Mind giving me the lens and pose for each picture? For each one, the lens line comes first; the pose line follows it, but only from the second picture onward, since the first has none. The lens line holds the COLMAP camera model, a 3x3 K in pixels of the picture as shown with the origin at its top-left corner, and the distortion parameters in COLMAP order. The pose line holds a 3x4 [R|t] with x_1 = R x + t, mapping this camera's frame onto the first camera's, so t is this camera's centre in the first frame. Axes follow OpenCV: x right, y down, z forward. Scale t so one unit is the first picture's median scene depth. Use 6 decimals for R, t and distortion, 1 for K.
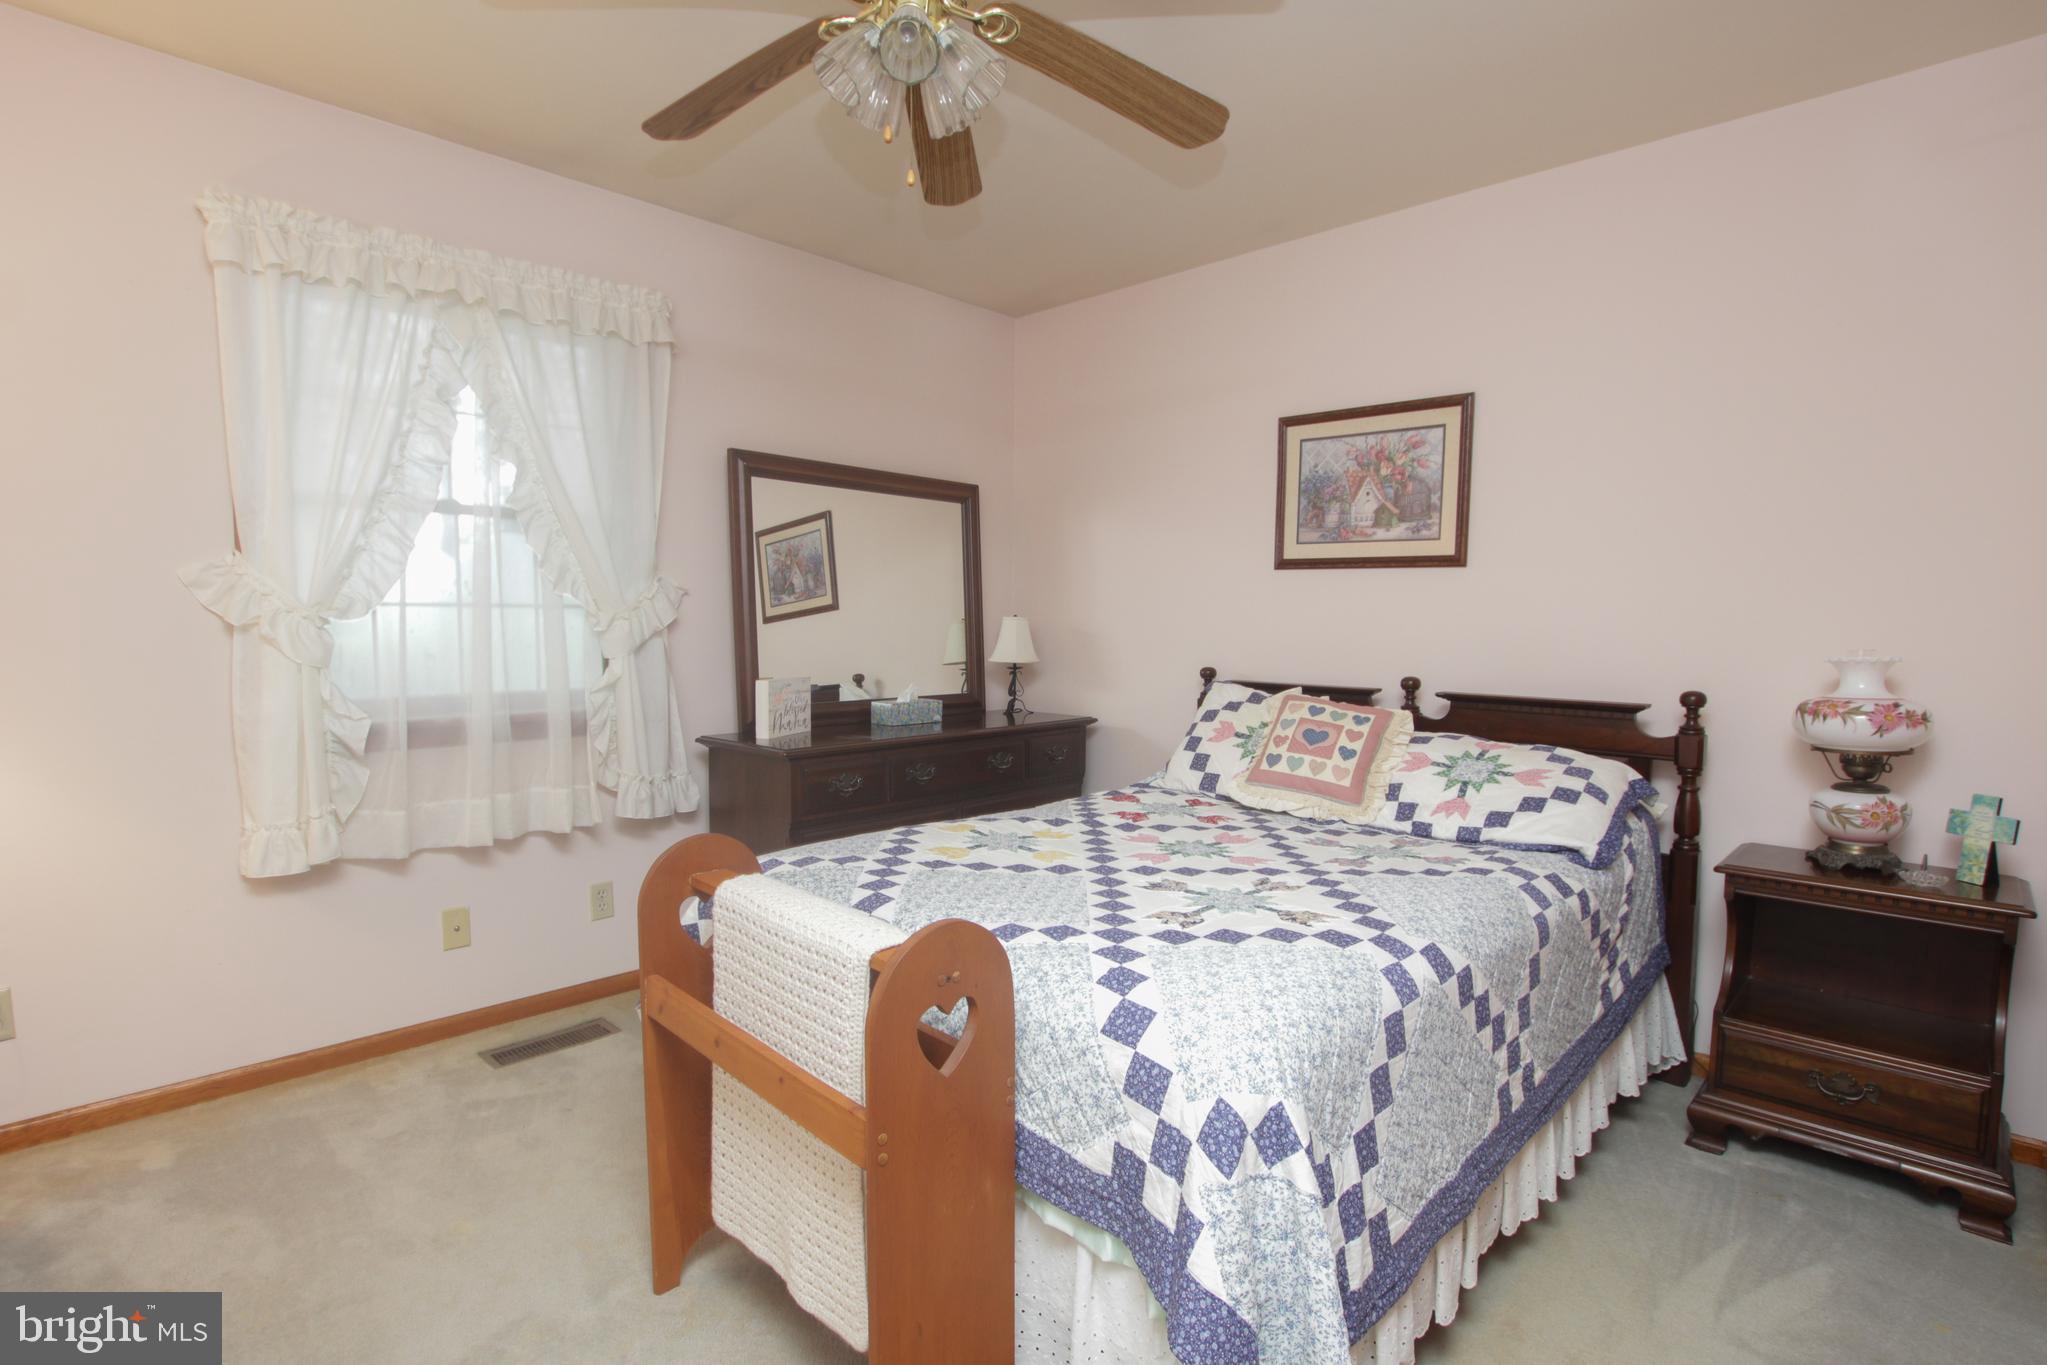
lens RADIAL K [[990.5, 0, 1040.5], [0, 990.5, 695.1], [0, 0, 1]] dist [-0.028734, 0.000503]
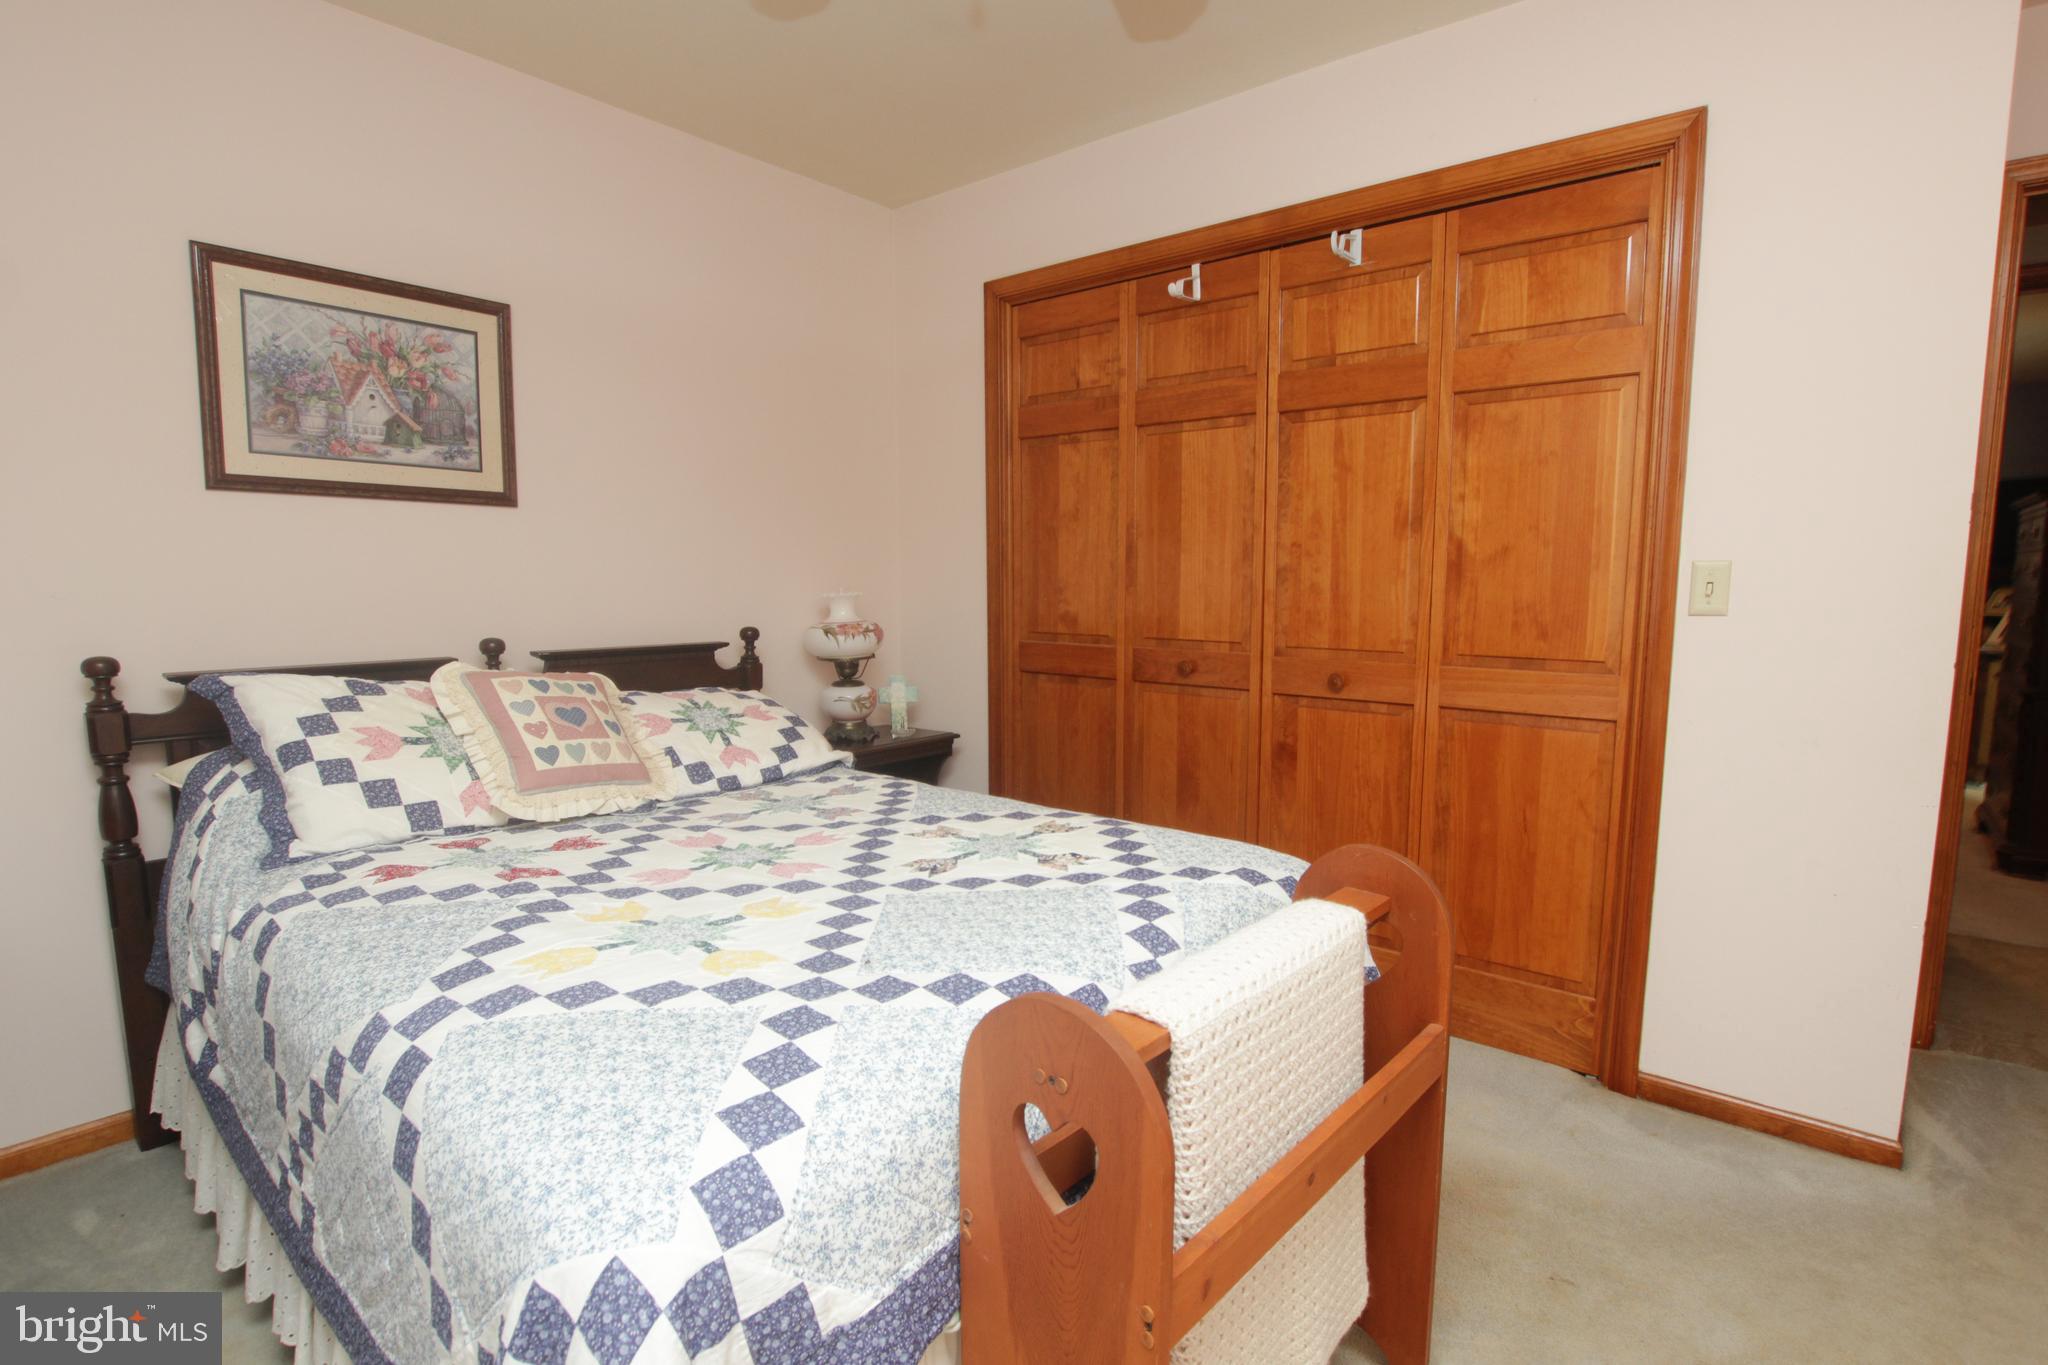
lens RADIAL K [[991.0, 0, 1041.0], [0, 991.0, 695.2], [0, 0, 1]] dist [-0.028734, 0.000503]
pose [[-0.072169, -0.127274, 0.989239, -0.468537], [0.076730, 0.988177, 0.132735, -0.044596], [-0.994437, 0.085483, -0.061550, 0.590422]]
